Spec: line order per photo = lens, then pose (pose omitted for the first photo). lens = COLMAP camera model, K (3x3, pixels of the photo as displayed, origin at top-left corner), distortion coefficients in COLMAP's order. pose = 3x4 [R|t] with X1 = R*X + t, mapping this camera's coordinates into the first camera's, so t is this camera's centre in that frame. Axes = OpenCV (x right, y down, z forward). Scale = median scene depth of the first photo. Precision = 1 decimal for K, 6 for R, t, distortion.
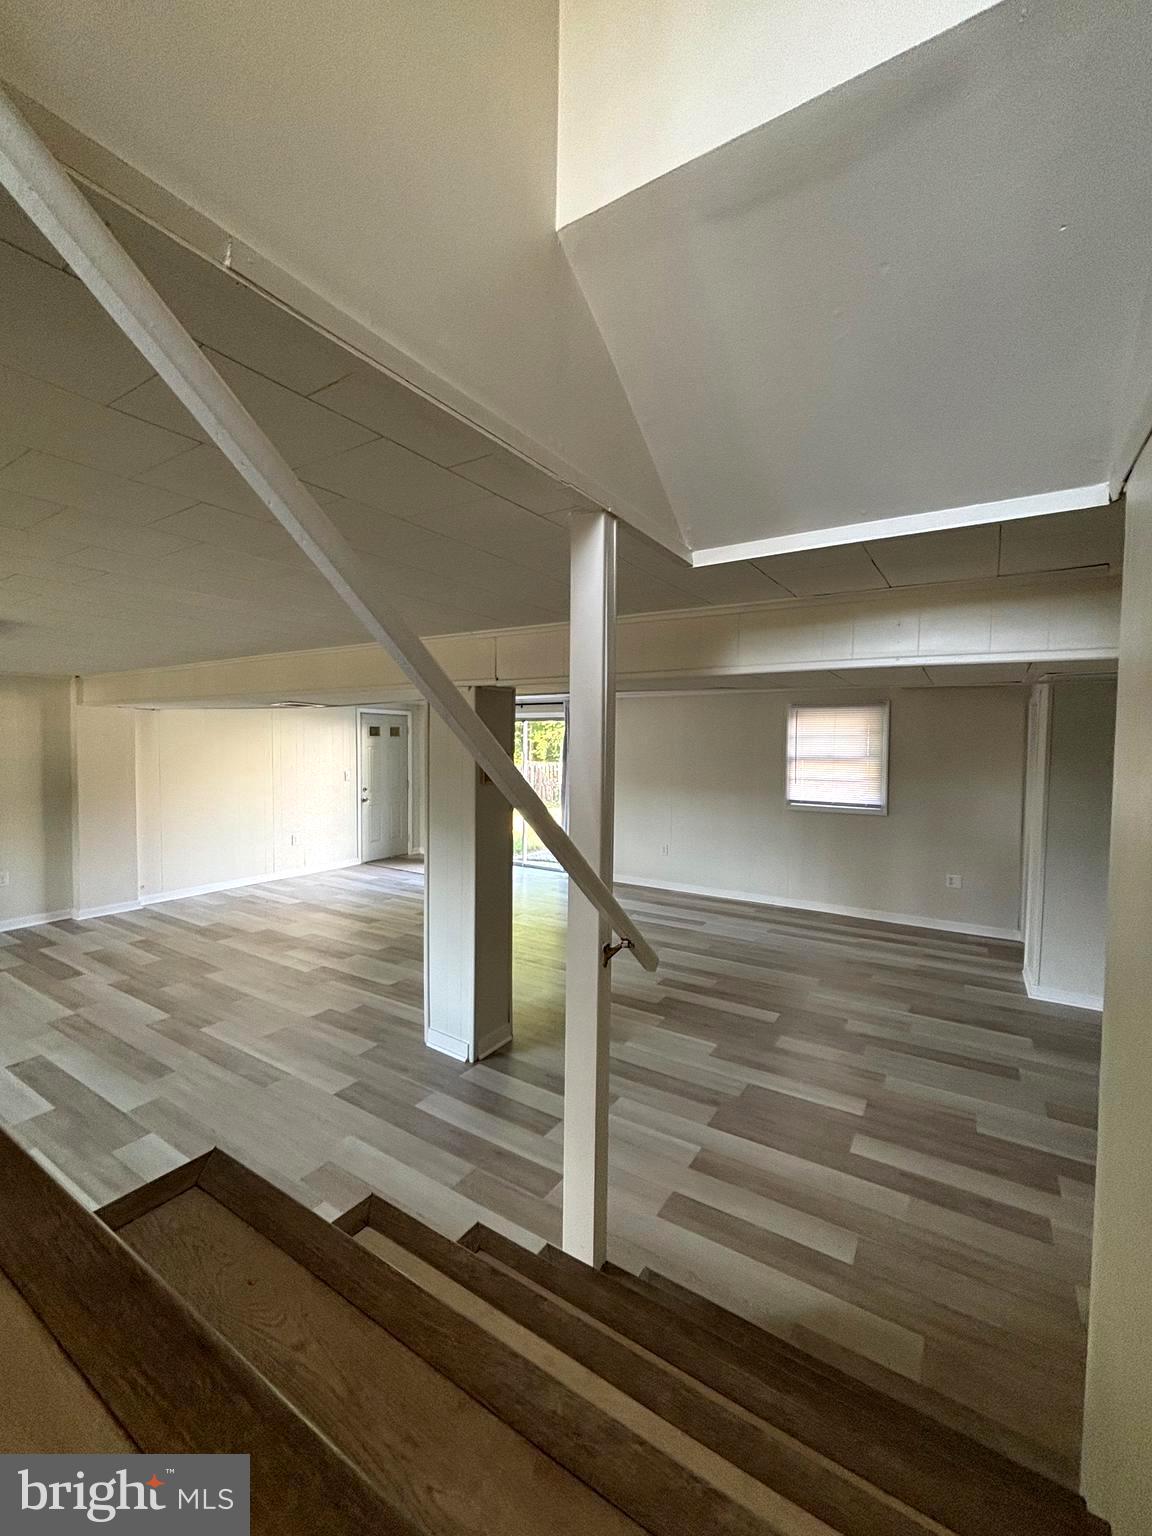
lens RADIAL K [[628.5, 0, 576.2], [0, 628.5, 765.5], [0, 0, 1]] dist [0.001077, -0.001006]
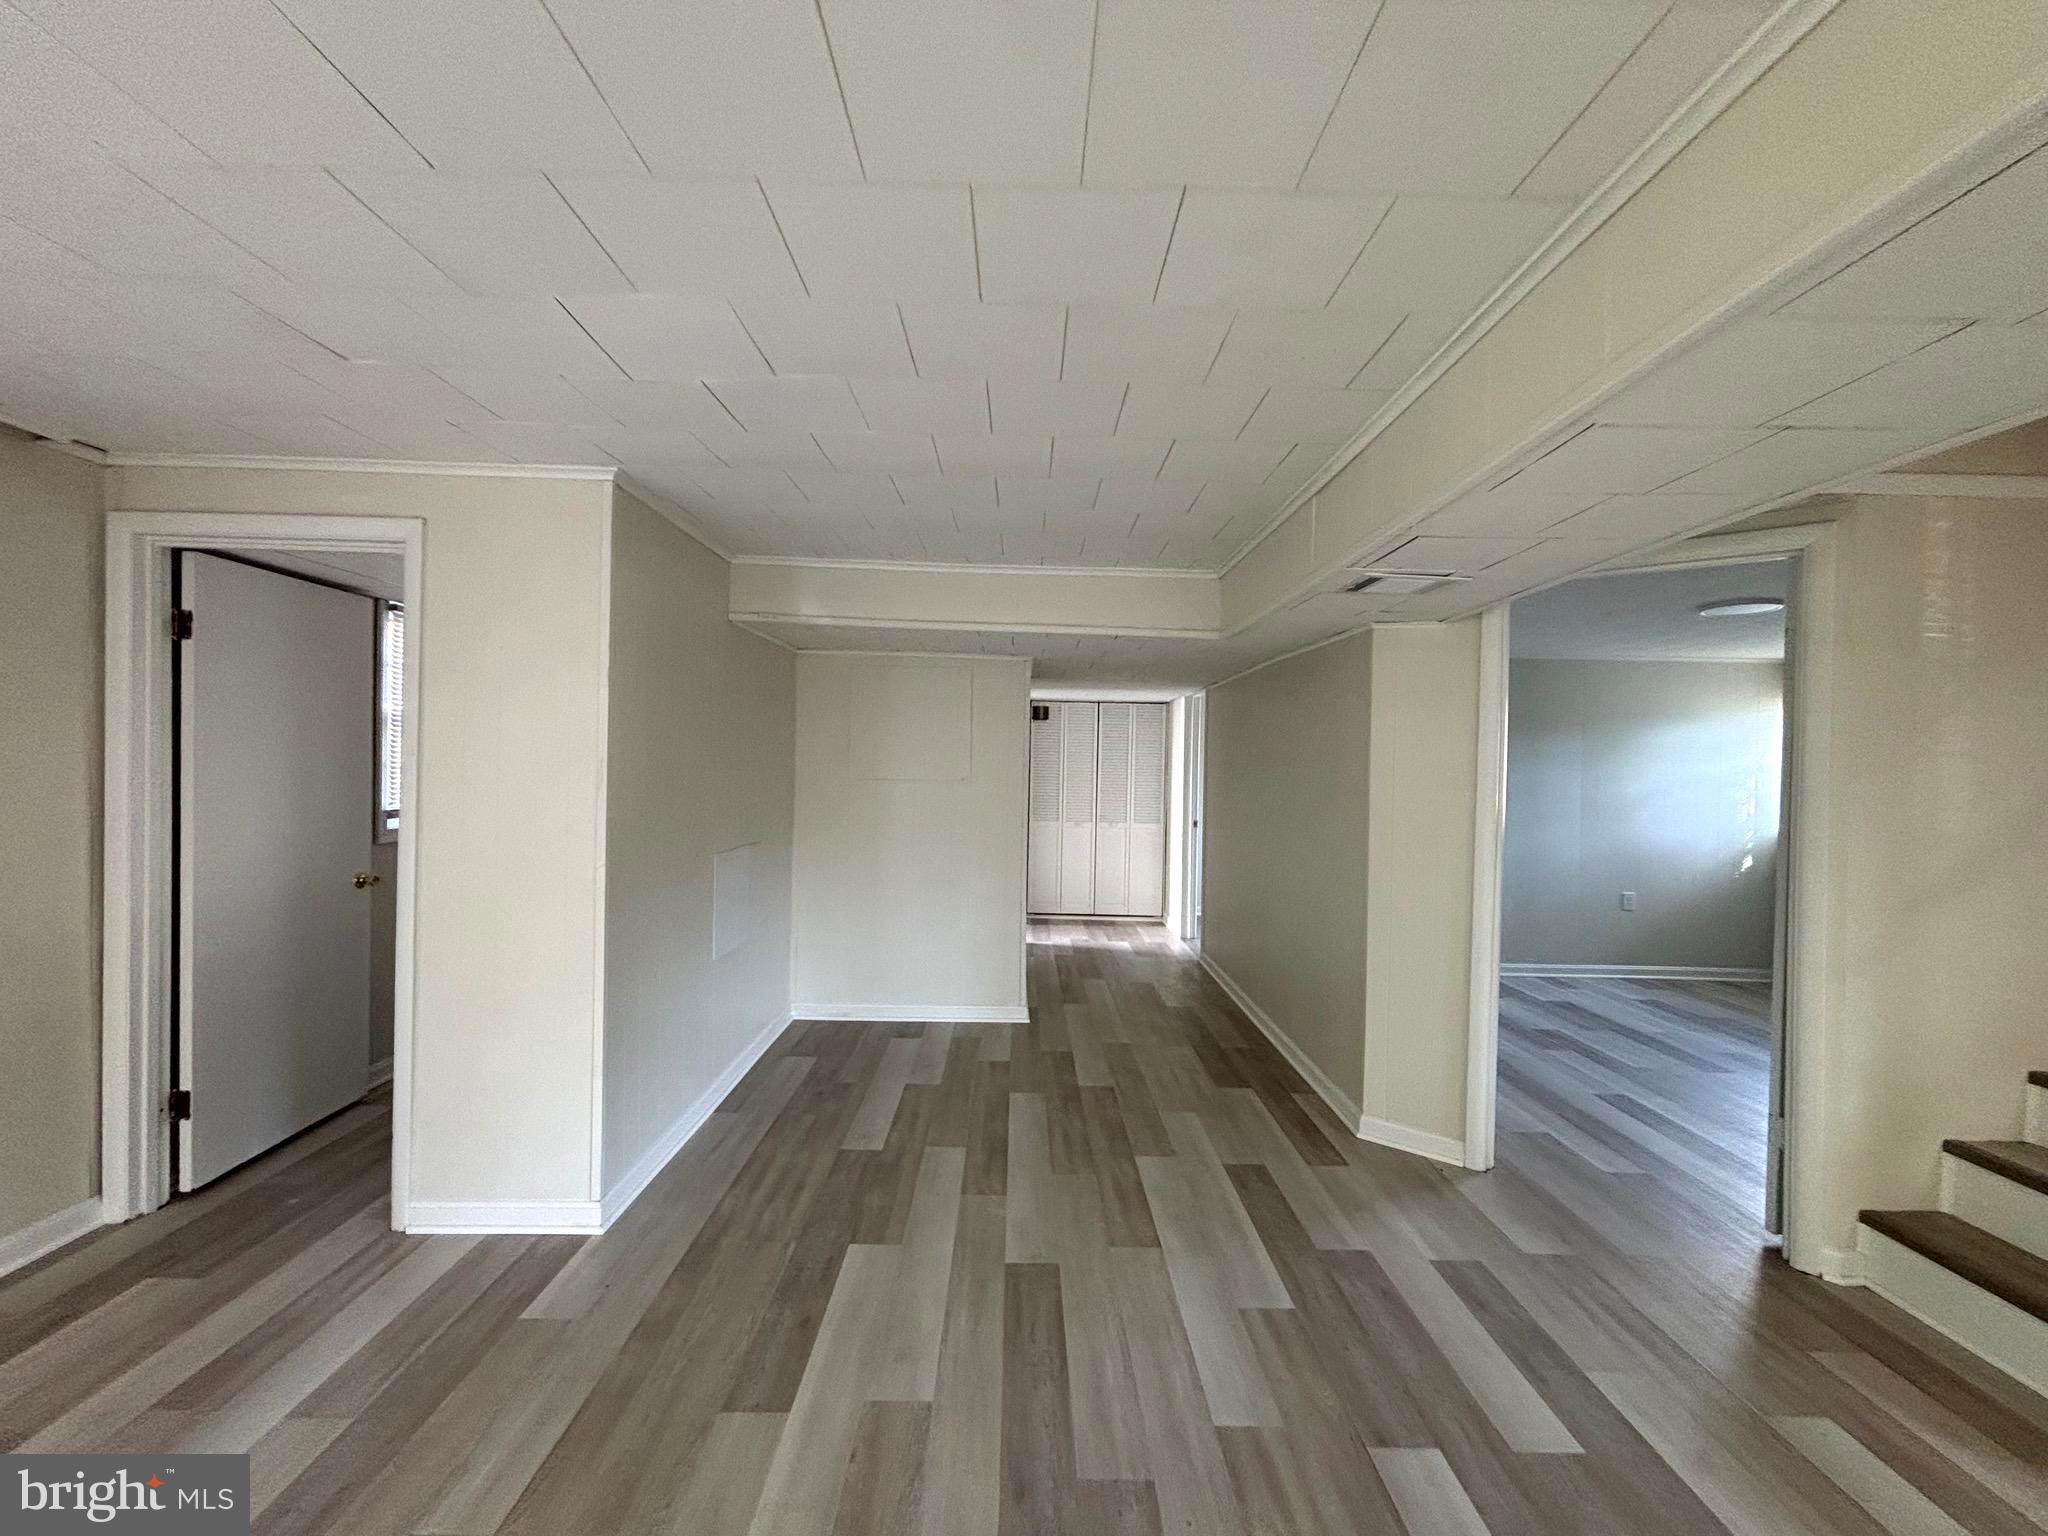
lens RADIAL K [[838.0, 0, 1031.9], [0, 838.0, 765.1], [0, 0, 1]] dist [0.001077, -0.001006]
pose [[-0.554779, -0.021189, 0.831728, 0.059766], [0.008525, 0.999478, 0.031149, 0.019948], [-0.831954, 0.024371, -0.554309, 0.751532]]
